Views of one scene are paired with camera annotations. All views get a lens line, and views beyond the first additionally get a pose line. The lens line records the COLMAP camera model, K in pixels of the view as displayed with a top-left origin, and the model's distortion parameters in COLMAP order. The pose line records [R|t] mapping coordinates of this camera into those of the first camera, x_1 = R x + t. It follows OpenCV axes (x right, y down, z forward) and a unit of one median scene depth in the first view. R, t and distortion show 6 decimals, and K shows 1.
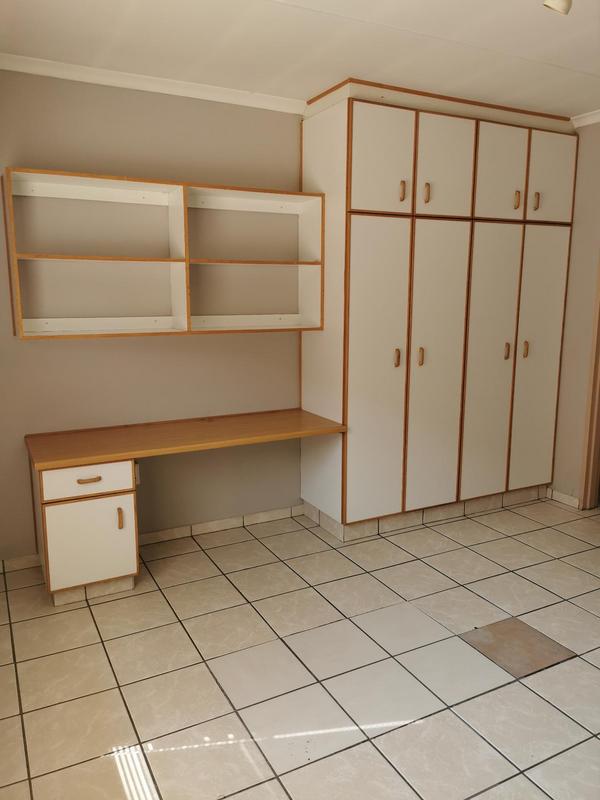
lens RADIAL K [[617.1, 0, 300.0], [0, 617.1, 400.0], [0, 0, 1]] dist [0.083979, -0.125139]
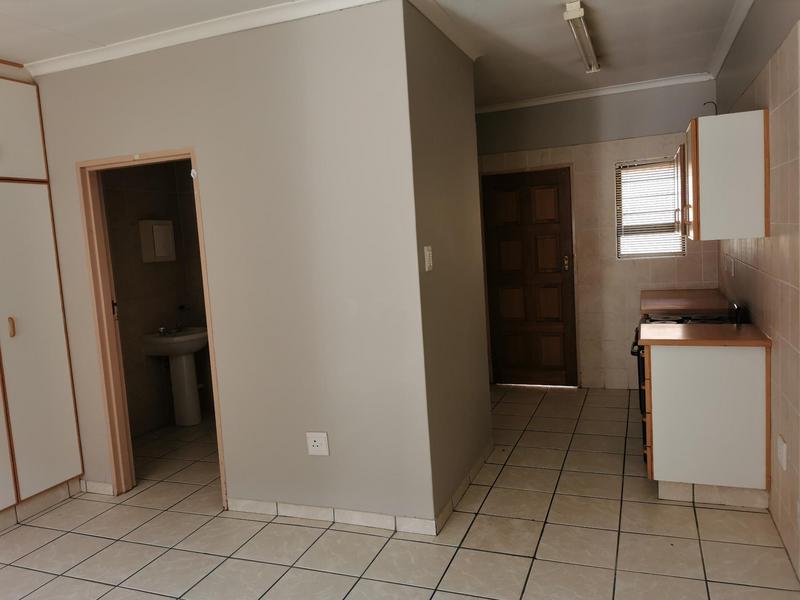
lens RADIAL K [[621.3, 0, 400.0], [0, 621.3, 300.0], [0, 0, 1]] dist [0.067999, -0.084364]
pose [[0.754708, -0.116097, 0.645706, 0.224446], [0.177316, 0.983685, -0.030384, 0.000472], [-0.631644, 0.137425, 0.762981, 0.026025]]
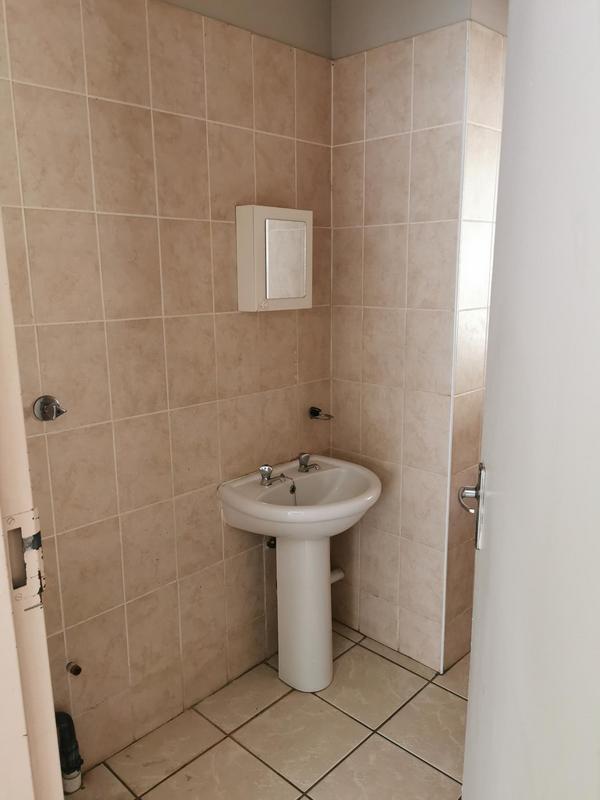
lens RADIAL K [[621.3, 0, 300.0], [0, 621.3, 400.0], [0, 0, 1]] dist [0.067999, -0.084364]
pose [[0.943559, -0.076536, 0.322239, 0.547241], [0.064439, 0.996764, 0.048058, -0.158257], [-0.324875, -0.024581, 0.945438, 0.827975]]
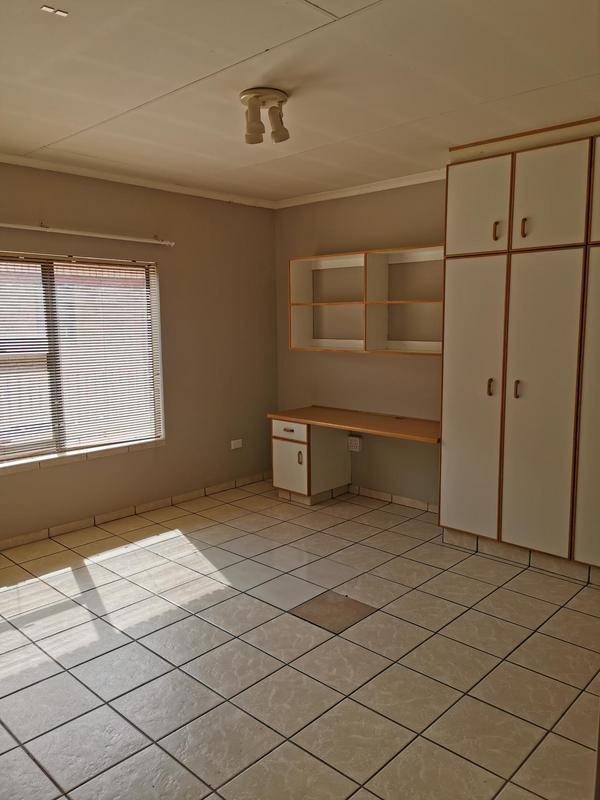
lens RADIAL K [[621.3, 0, 300.0], [0, 621.3, 400.0], [0, 0, 1]] dist [0.067999, -0.084364]
pose [[0.318426, 0.125371, -0.939621, 0.996759], [-0.157261, 0.984467, 0.078060, -0.073710], [0.934812, 0.122910, 0.333195, 0.329076]]
